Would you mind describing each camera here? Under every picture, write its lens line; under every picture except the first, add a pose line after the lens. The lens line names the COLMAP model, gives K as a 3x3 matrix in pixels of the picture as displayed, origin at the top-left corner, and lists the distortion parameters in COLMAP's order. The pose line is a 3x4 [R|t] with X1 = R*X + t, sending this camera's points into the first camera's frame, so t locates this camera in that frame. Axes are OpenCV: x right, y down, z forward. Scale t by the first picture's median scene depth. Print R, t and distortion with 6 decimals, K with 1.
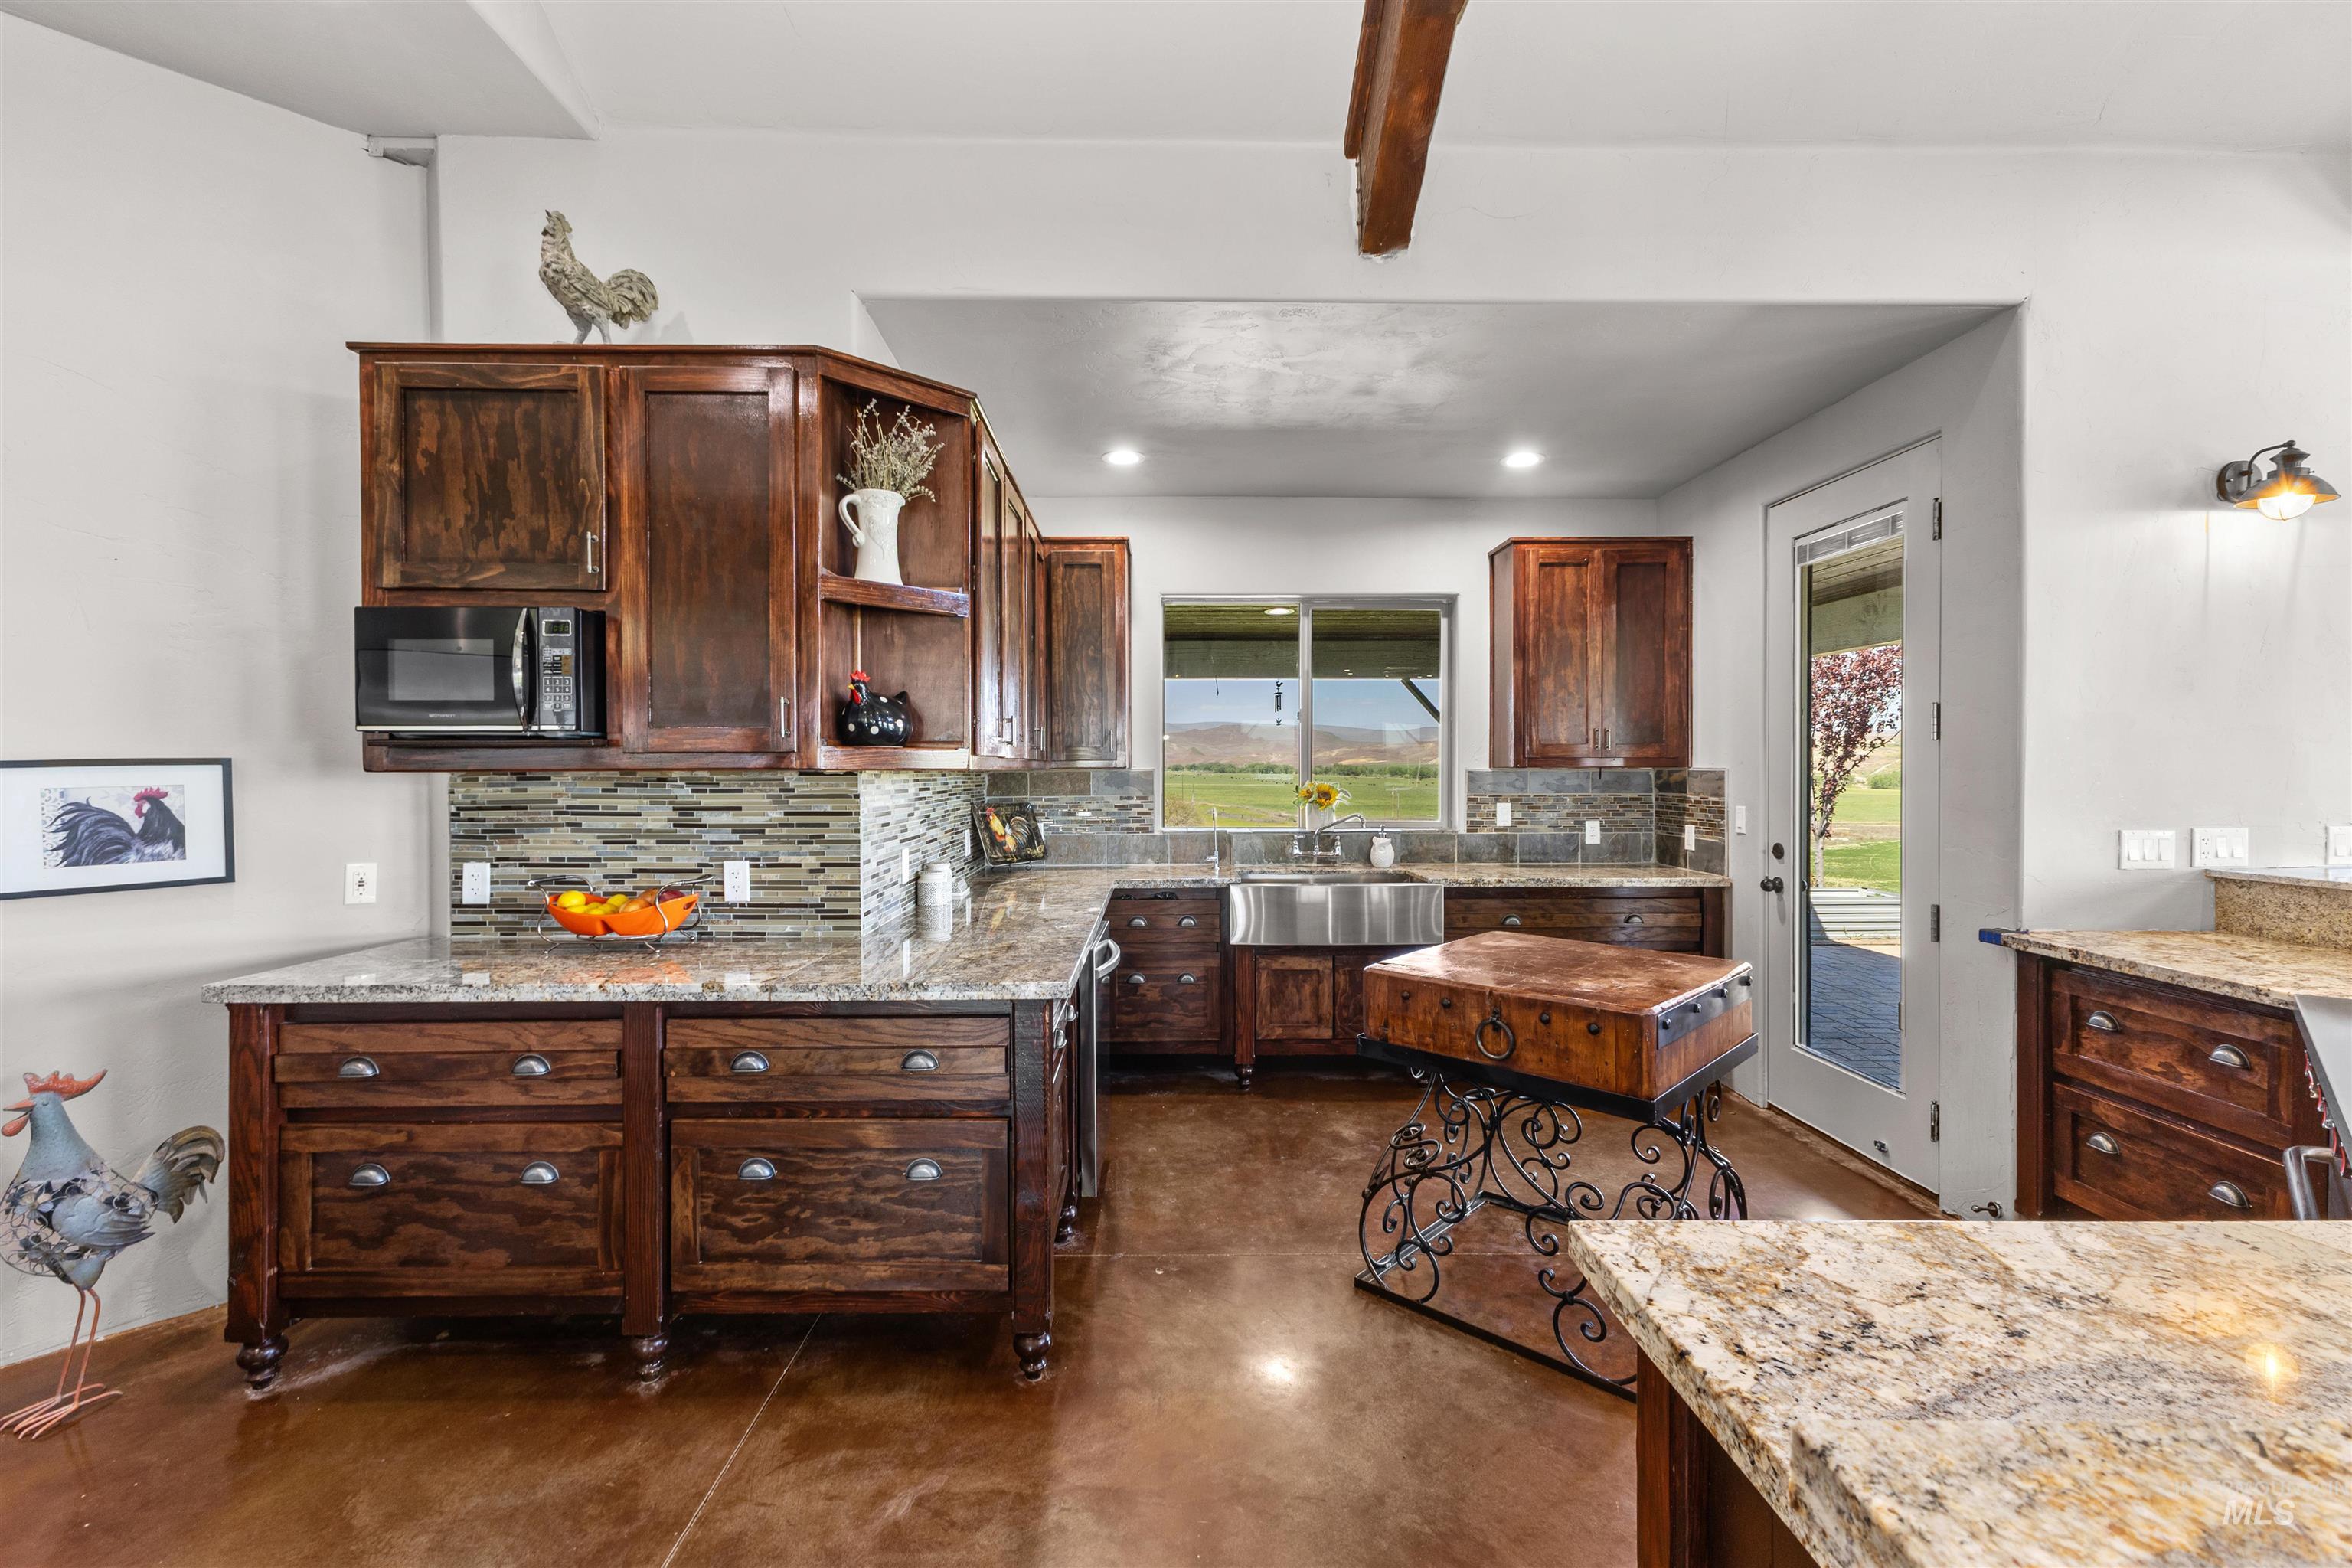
lens RADIAL K [[1016.5, 0, 1180.0], [0, 1016.5, 771.4], [0, 0, 1]] dist [0.006001, -0.000415]
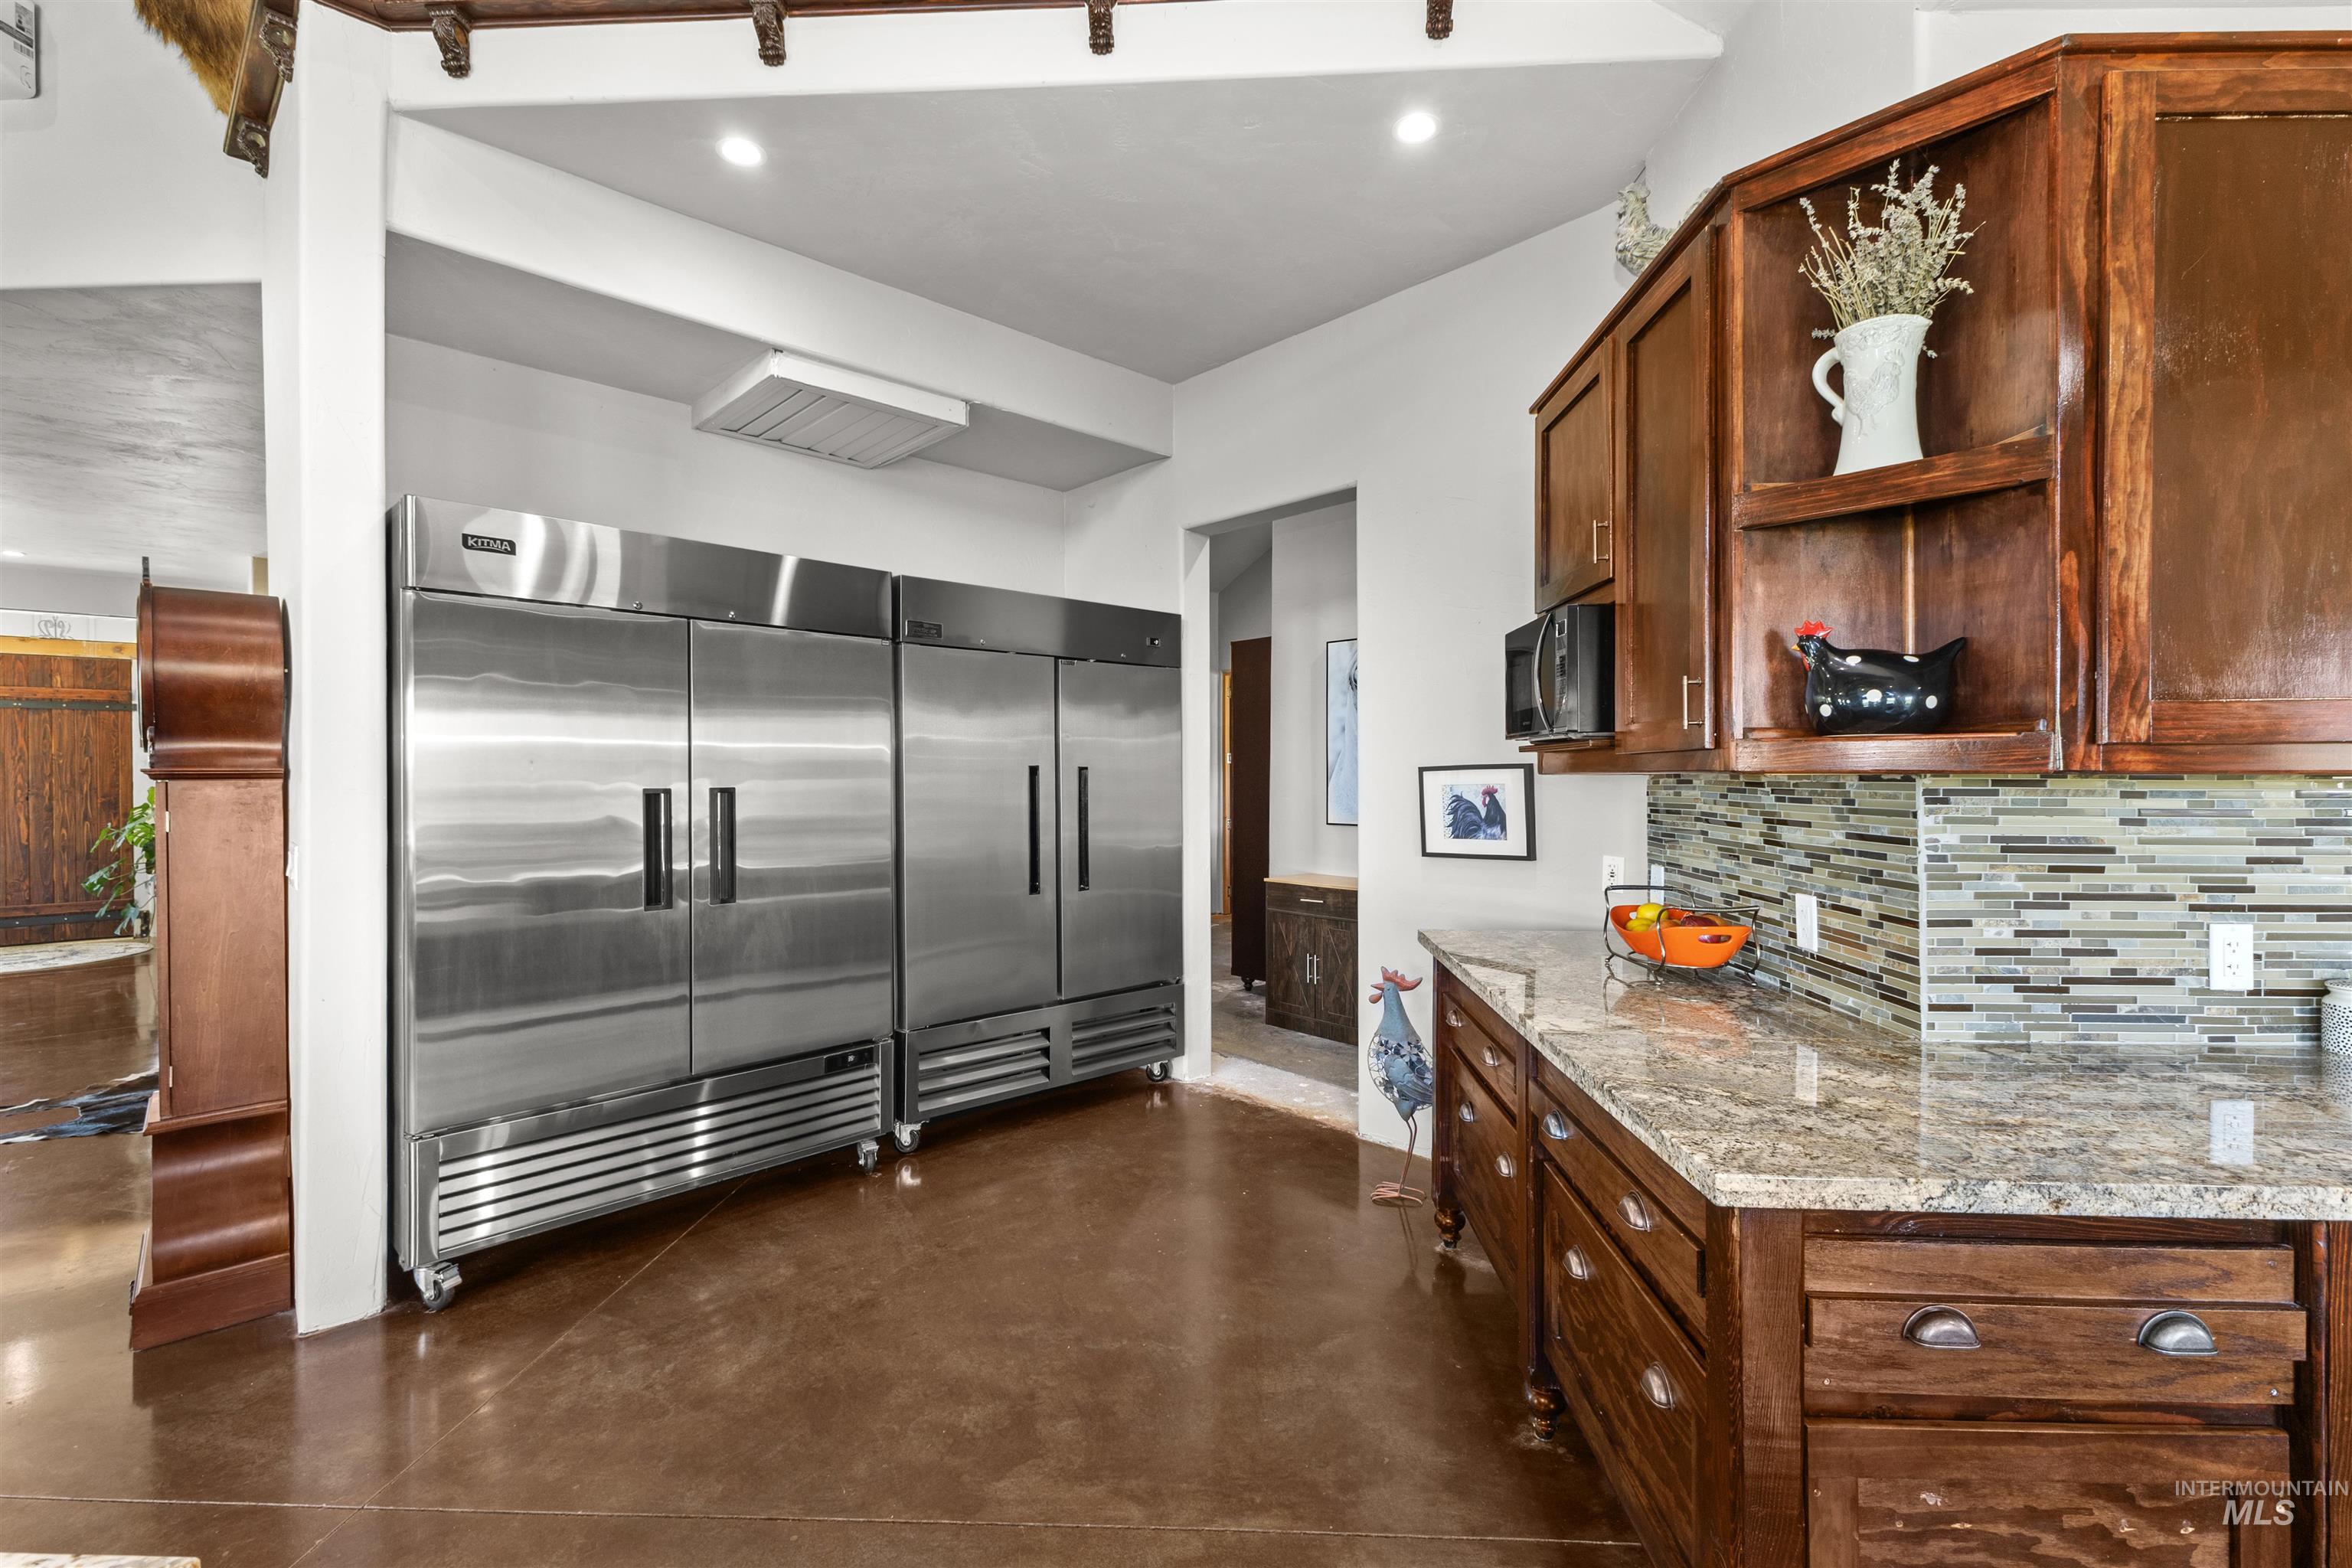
lens RADIAL K [[1023.9, 0, 1182.6], [0, 1023.9, 774.6], [0, 0, 1]] dist [0.000847, -0.000559]
pose [[-0.058247, 0.001585, -0.998301, 0.338253], [-0.002770, 0.999995, 0.001749, 0.000123], [0.998298, 0.002867, -0.058242, 0.588261]]
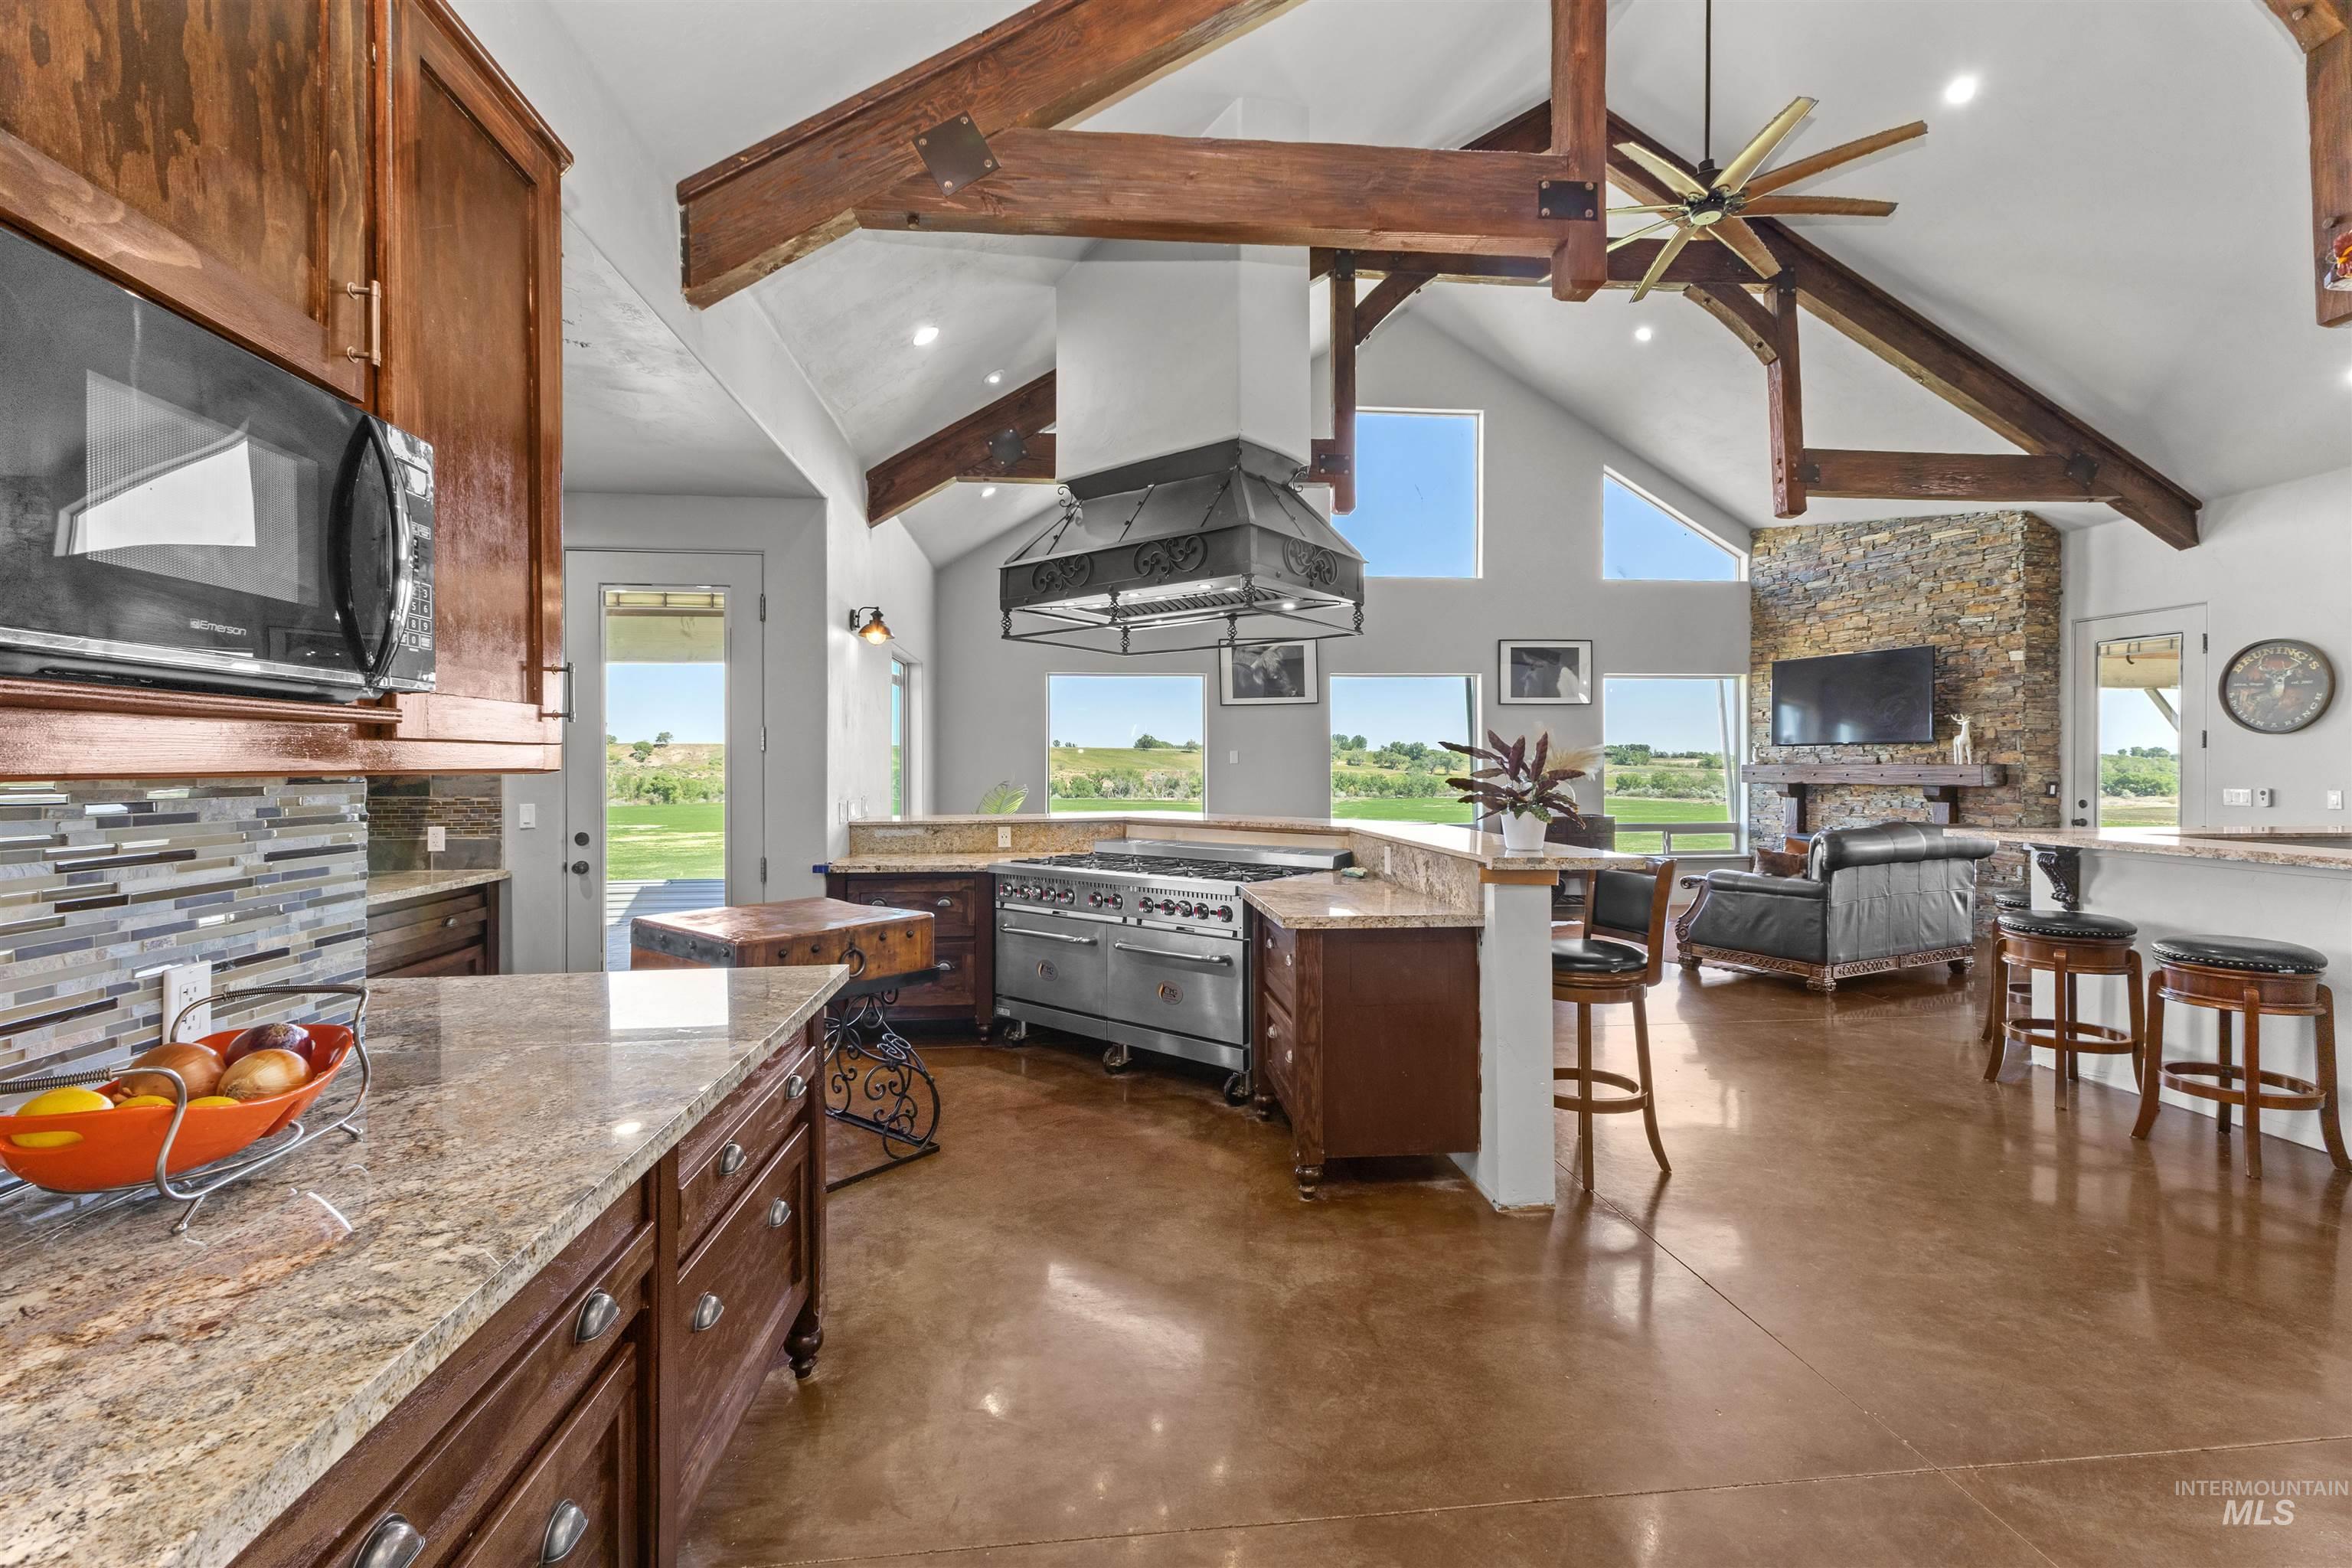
lens RADIAL K [[1016.5, 0, 1180.0], [0, 1016.5, 771.4], [0, 0, 1]] dist [0.006001, -0.000415]
pose [[-0.087988, -0.003713, 0.996115, -0.956310], [0.008742, 0.999952, 0.004499, -0.000889], [-0.996083, 0.009104, -0.087951, 0.577204]]
